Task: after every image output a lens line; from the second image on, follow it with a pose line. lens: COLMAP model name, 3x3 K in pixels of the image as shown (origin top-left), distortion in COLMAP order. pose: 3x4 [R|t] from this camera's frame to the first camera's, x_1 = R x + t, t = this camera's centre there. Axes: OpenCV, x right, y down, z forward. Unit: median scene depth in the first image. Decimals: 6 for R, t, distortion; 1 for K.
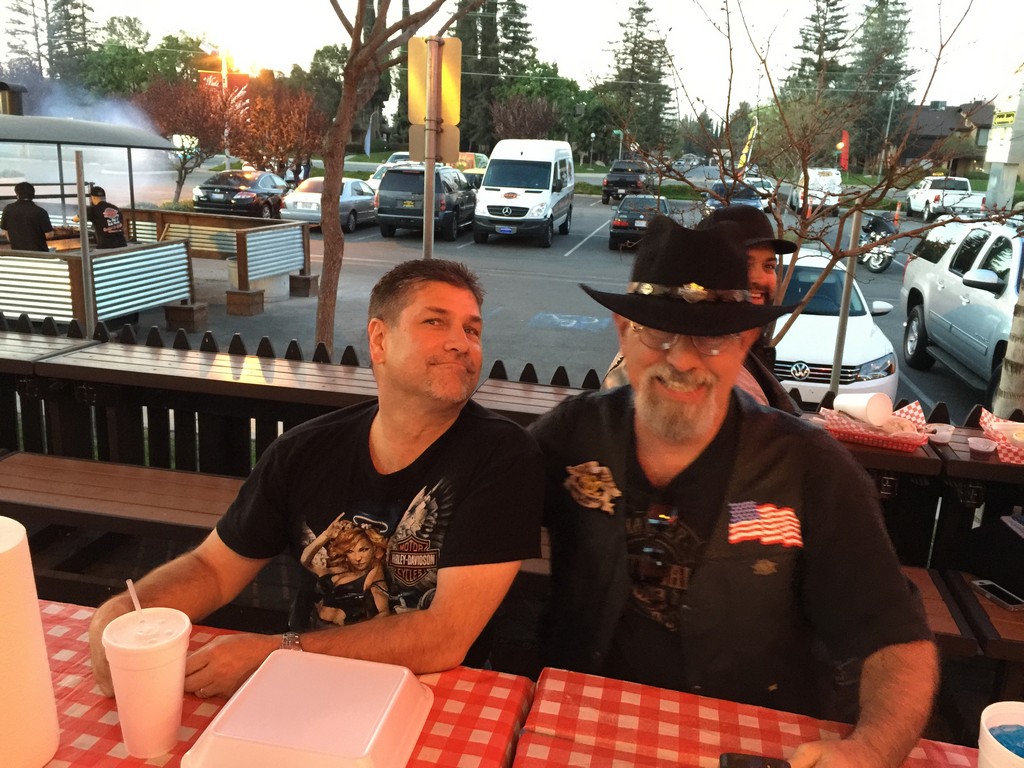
lens RADIAL K [[867.3, 0, 510.0], [0, 867.3, 382.0], [0, 0, 1]] dist [0.071701, -0.092435]
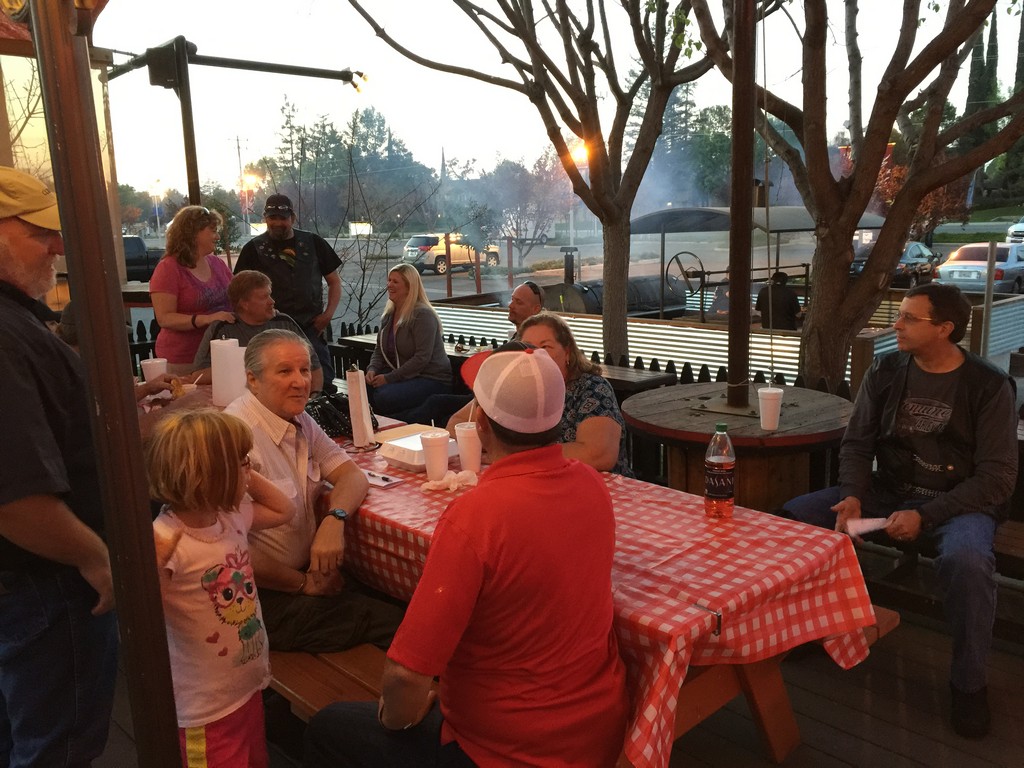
lens RADIAL K [[867.3, 0, 514.7], [0, 867.3, 382.7], [0, 0, 1]] dist [0.071701, -0.092435]
pose [[0.822623, 0.039940, -0.567182, -0.038391], [-0.082230, 0.995400, -0.049170, -0.000900], [0.562609, 0.087088, 0.822123, -0.012125]]
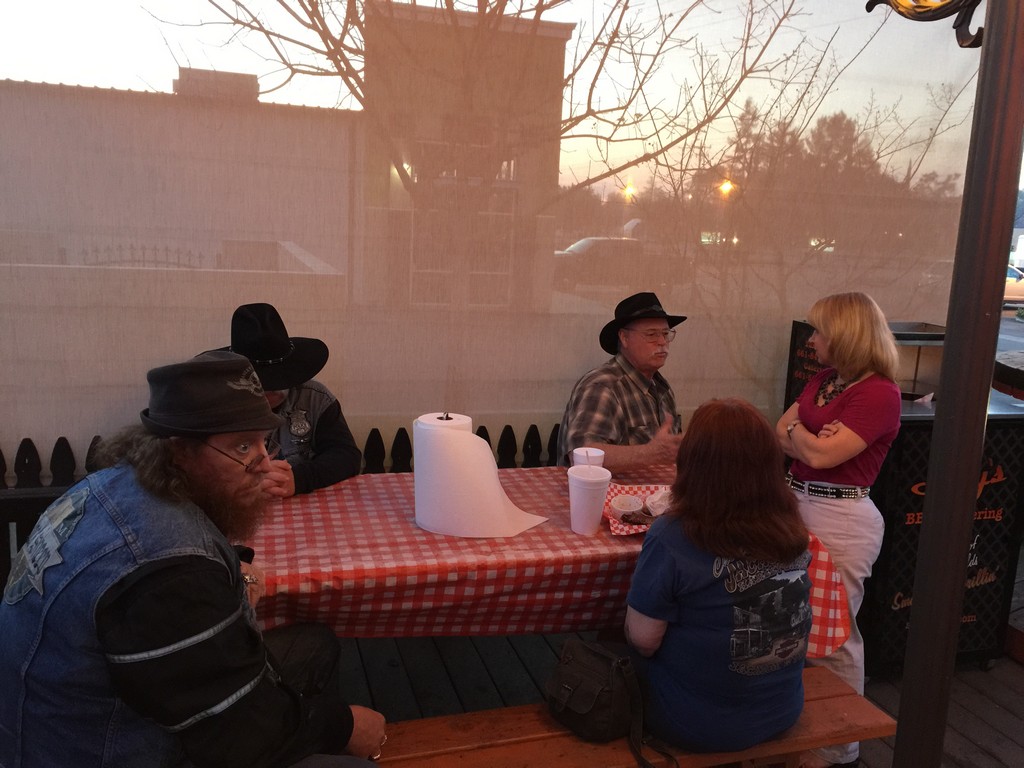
lens RADIAL K [[867.3, 0, 512.9], [0, 867.3, 387.9], [0, 0, 1]] dist [0.071701, -0.092435]
pose [[0.480928, 0.139608, -0.865574, -0.129528], [-0.244809, 0.969358, 0.020327, -0.007745], [0.841889, 0.202124, 0.500369, -0.005795]]
